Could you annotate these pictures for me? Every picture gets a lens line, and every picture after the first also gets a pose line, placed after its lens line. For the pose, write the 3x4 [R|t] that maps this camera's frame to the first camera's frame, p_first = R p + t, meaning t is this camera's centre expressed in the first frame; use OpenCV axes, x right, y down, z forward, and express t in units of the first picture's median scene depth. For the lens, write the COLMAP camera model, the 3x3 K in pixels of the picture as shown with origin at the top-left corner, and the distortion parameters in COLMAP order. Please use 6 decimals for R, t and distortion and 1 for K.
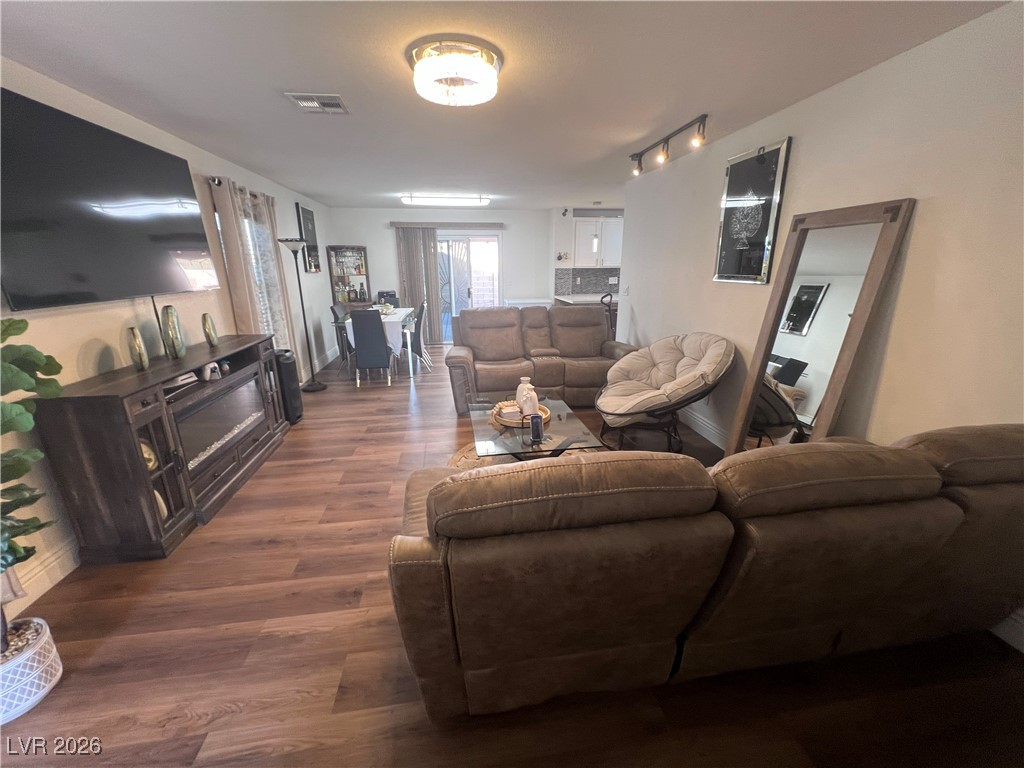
lens RADIAL K [[408.8, 0, 514.8], [0, 408.8, 383.9], [0, 0, 1]] dist [-0.001900, -0.000081]
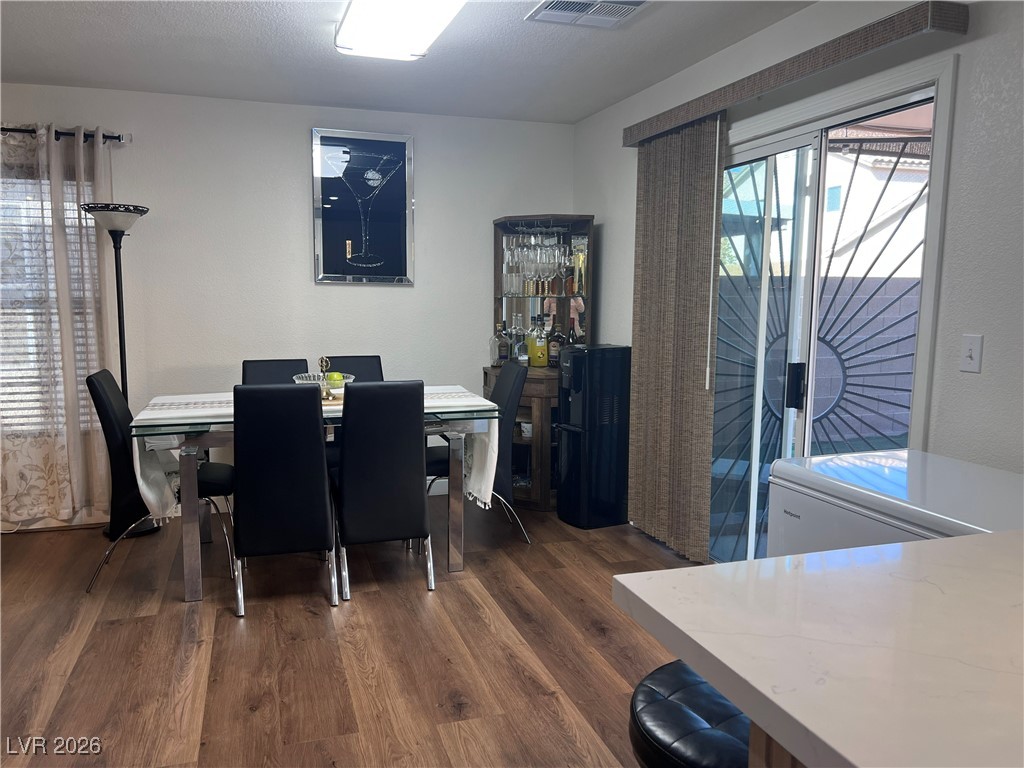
lens RADIAL K [[749.6, 0, 512.0], [0, 749.6, 384.0], [0, 0, 1]] dist [-0.007022, -0.003213]
pose [[0.159182, 0.132506, -0.978316, 0.405094], [-0.285001, 0.954930, 0.082966, -0.370368], [0.945217, 0.265614, 0.189772, 1.353624]]
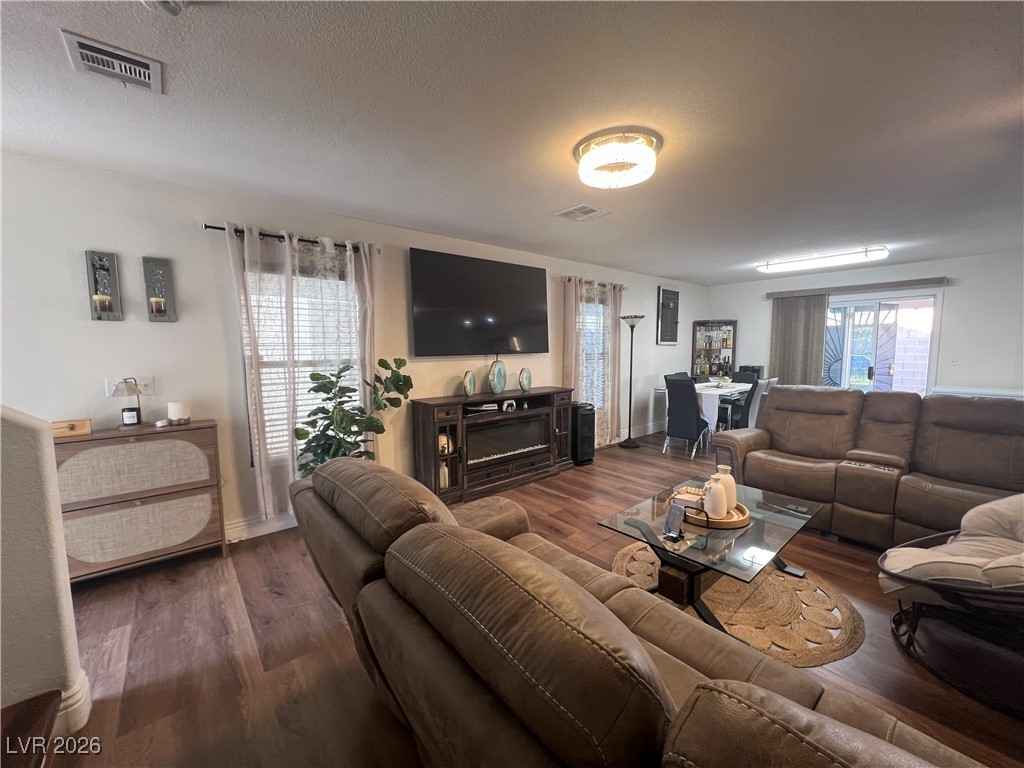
lens RADIAL K [[408.8, 0, 514.8], [0, 408.8, 383.9], [0, 0, 1]] dist [-0.001900, -0.000081]
pose [[0.524680, 0.080314, -0.847503, 0.306060], [-0.235144, 0.970481, -0.053608, -0.020612], [0.818180, 0.227412, 0.528077, 0.142758]]
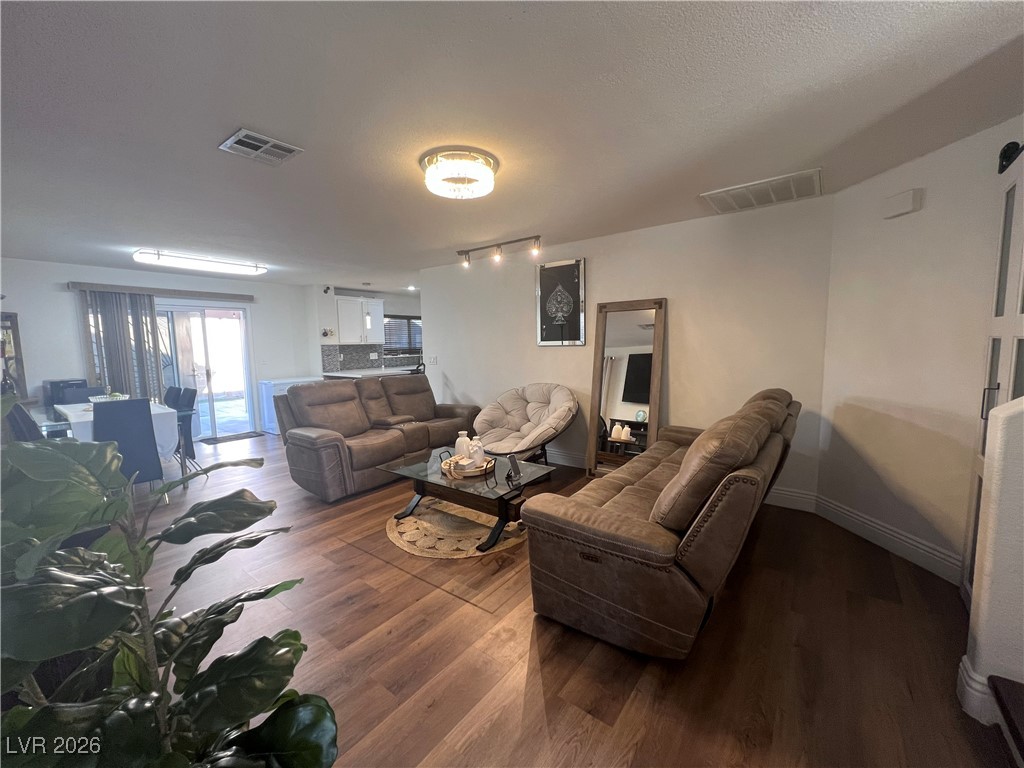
lens RADIAL K [[408.8, 0, 514.8], [0, 408.8, 383.9], [0, 0, 1]] dist [-0.001900, -0.000081]
pose [[0.718352, -0.075628, 0.691556, -0.400300], [0.207871, 0.971993, -0.109629, 0.005954], [-0.663897, 0.222507, 0.713955, 0.070503]]
